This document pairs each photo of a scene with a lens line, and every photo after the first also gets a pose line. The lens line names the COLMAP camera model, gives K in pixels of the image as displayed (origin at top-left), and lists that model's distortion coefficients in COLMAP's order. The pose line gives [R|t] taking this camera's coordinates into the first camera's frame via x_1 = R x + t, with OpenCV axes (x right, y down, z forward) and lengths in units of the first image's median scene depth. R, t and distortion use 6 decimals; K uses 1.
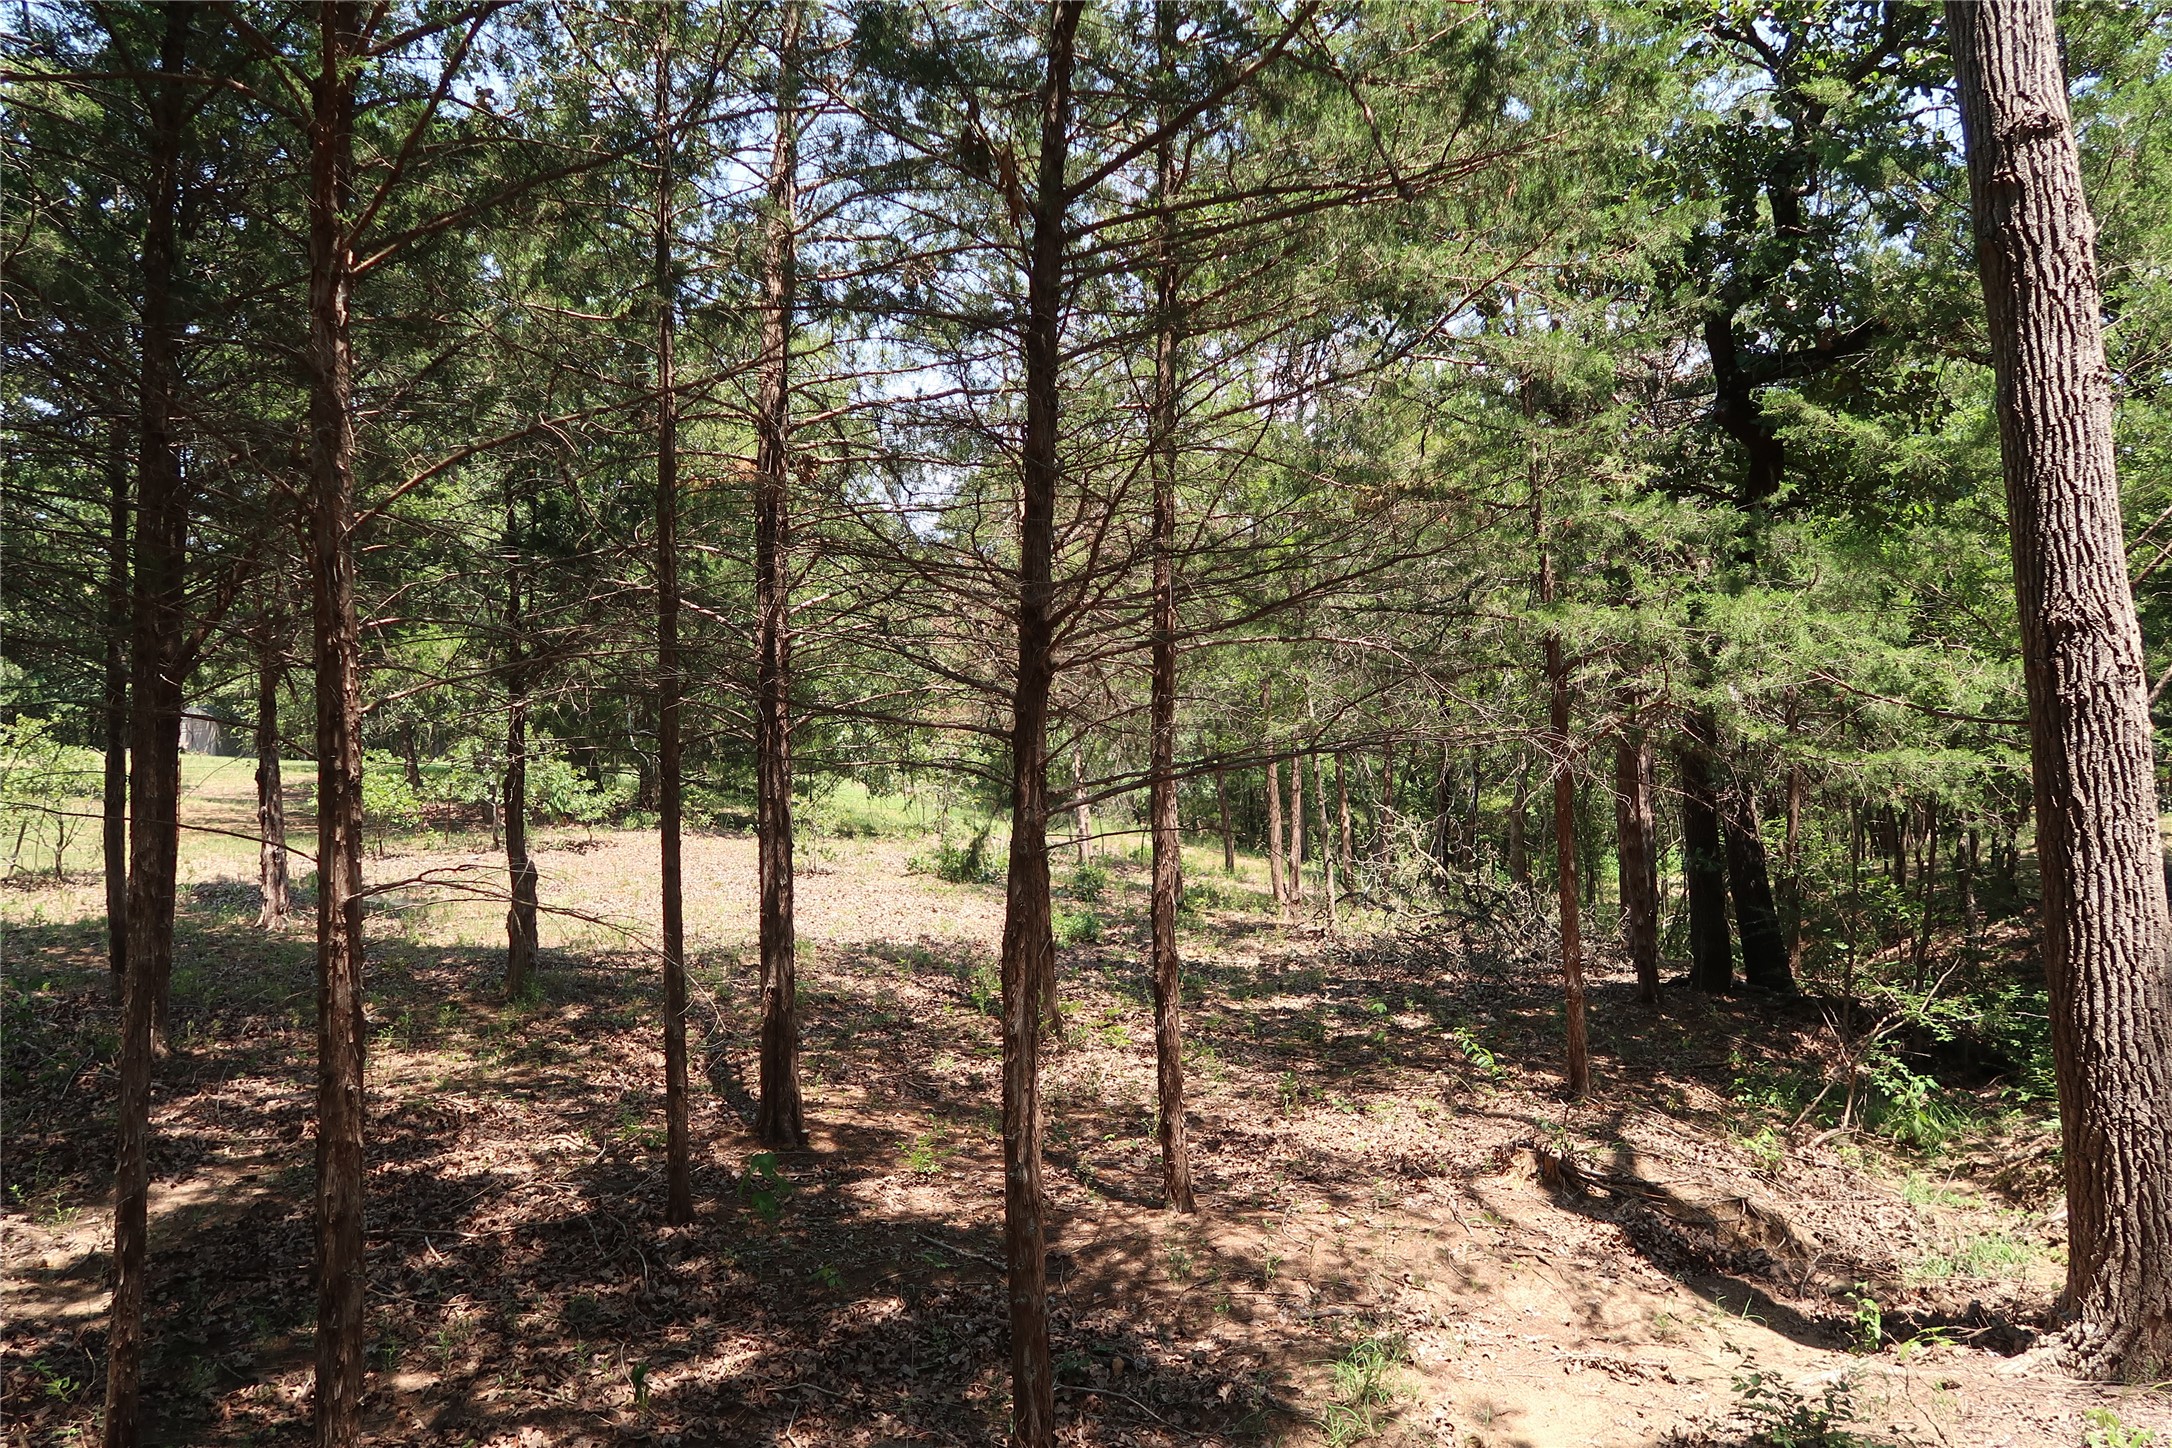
lens RADIAL K [[1518.2, 0, 1086.0], [0, 1518.2, 724.0], [0, 0, 1]] dist [0.005086, 0.001707]
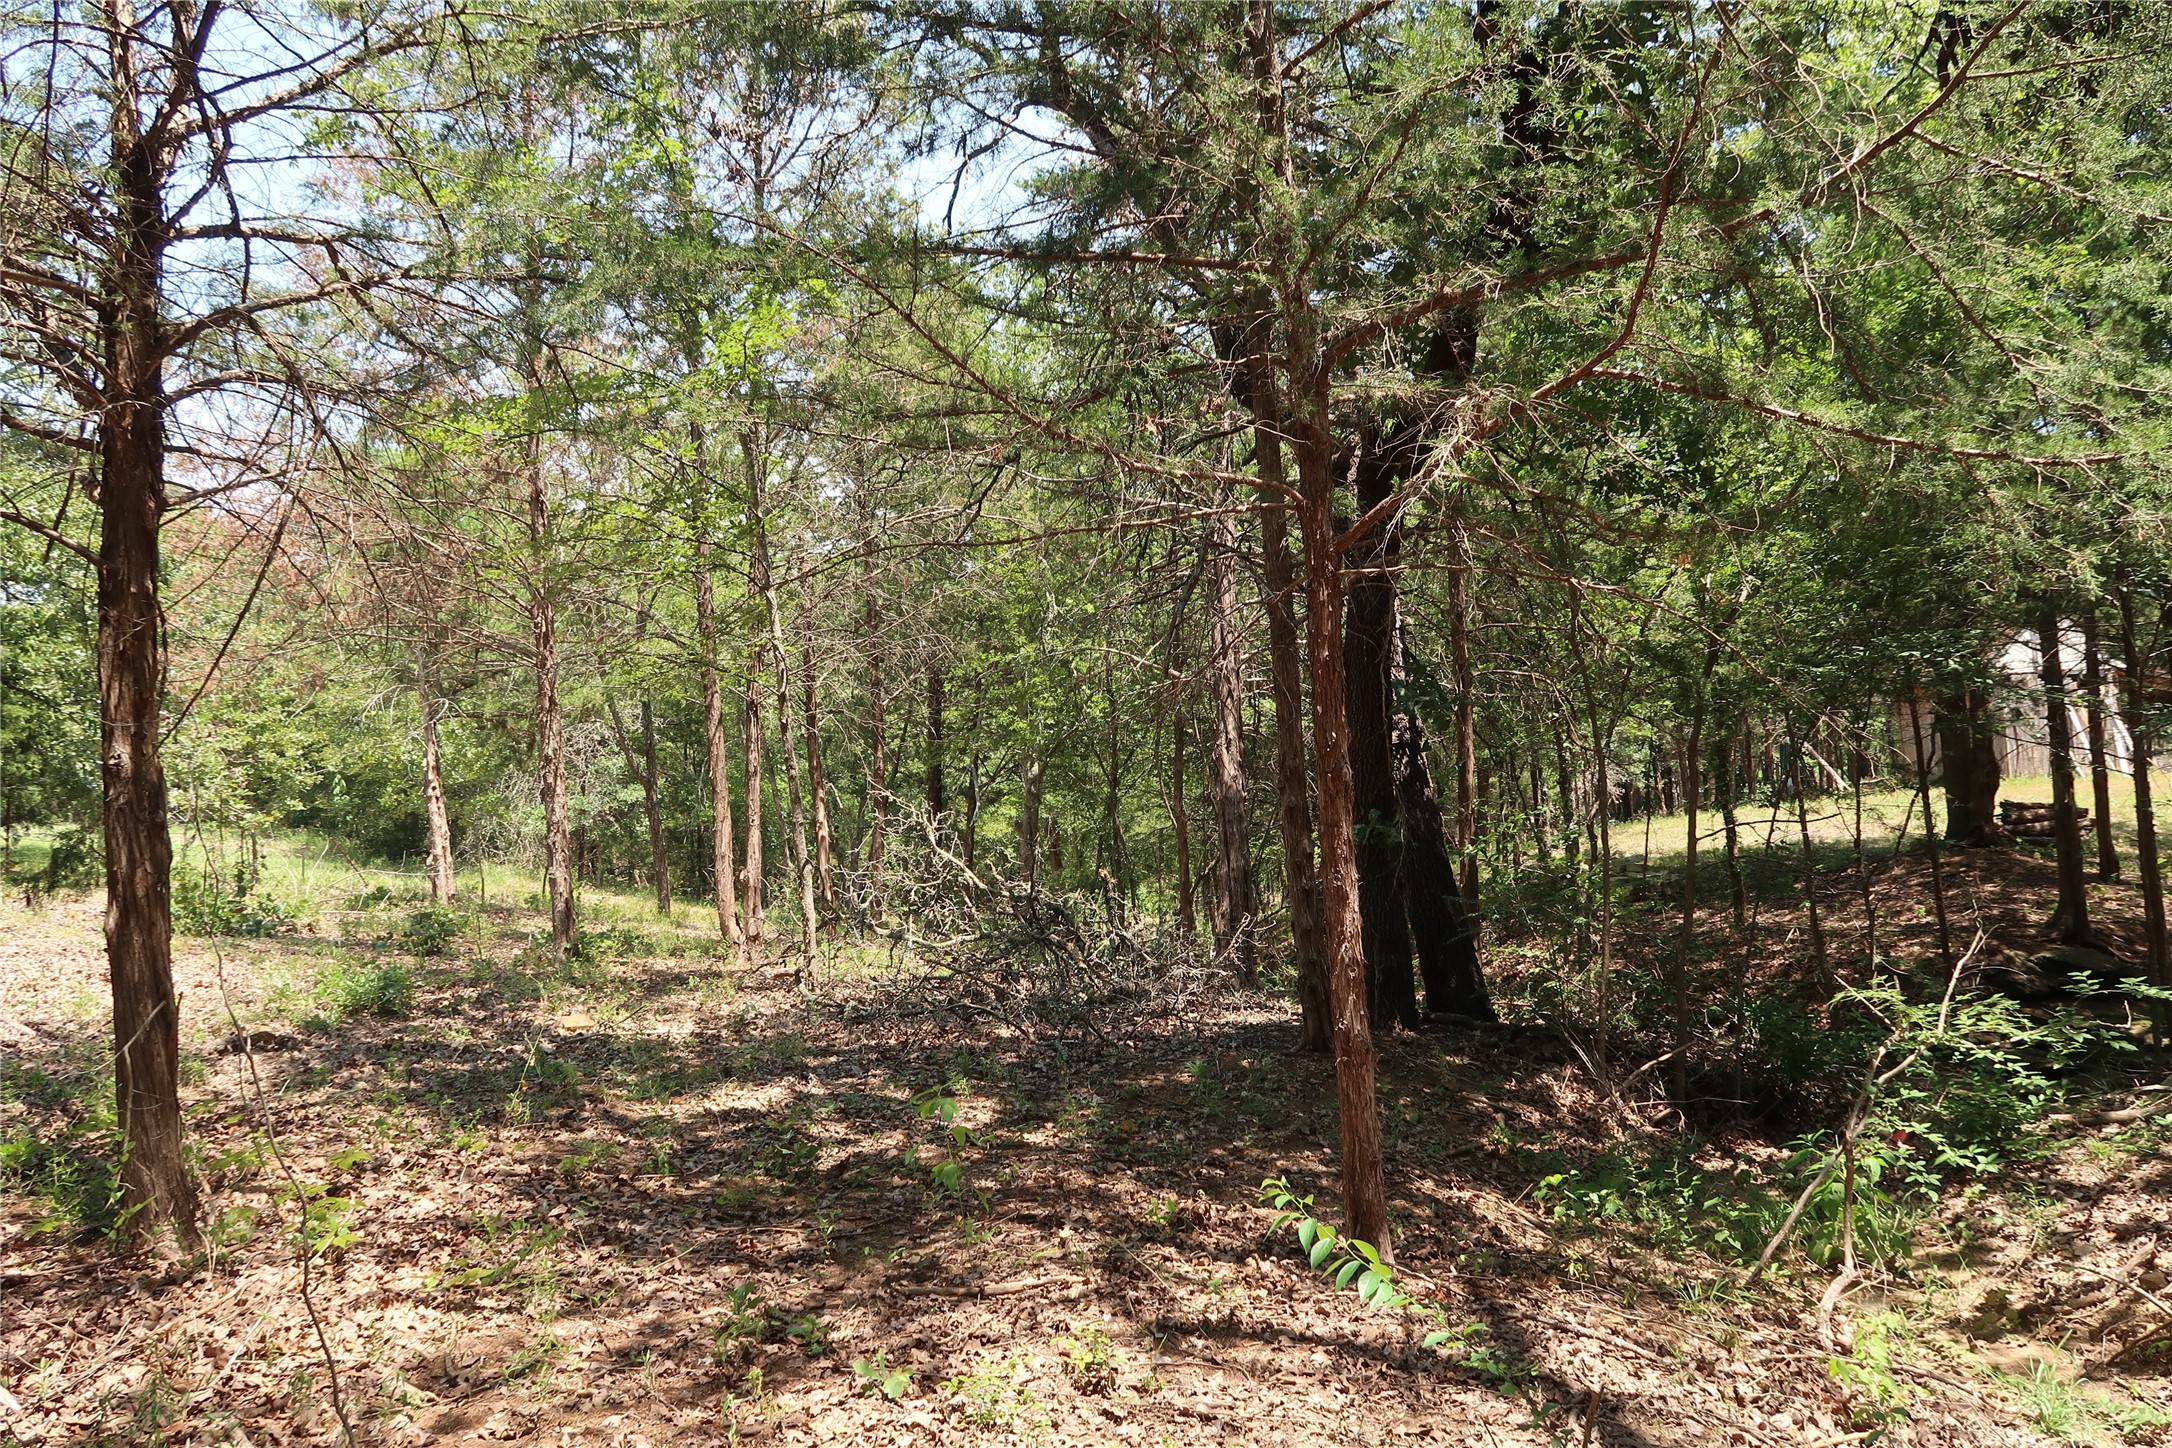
lens RADIAL K [[1518.2, 0, 1086.0], [0, 1518.2, 724.0], [0, 0, 1]] dist [0.005086, 0.001707]
pose [[0.937341, 0.003069, 0.348400, 0.050534], [0.012445, 0.999028, -0.042284, 0.064377], [-0.348191, 0.043970, 0.936392, 0.382838]]
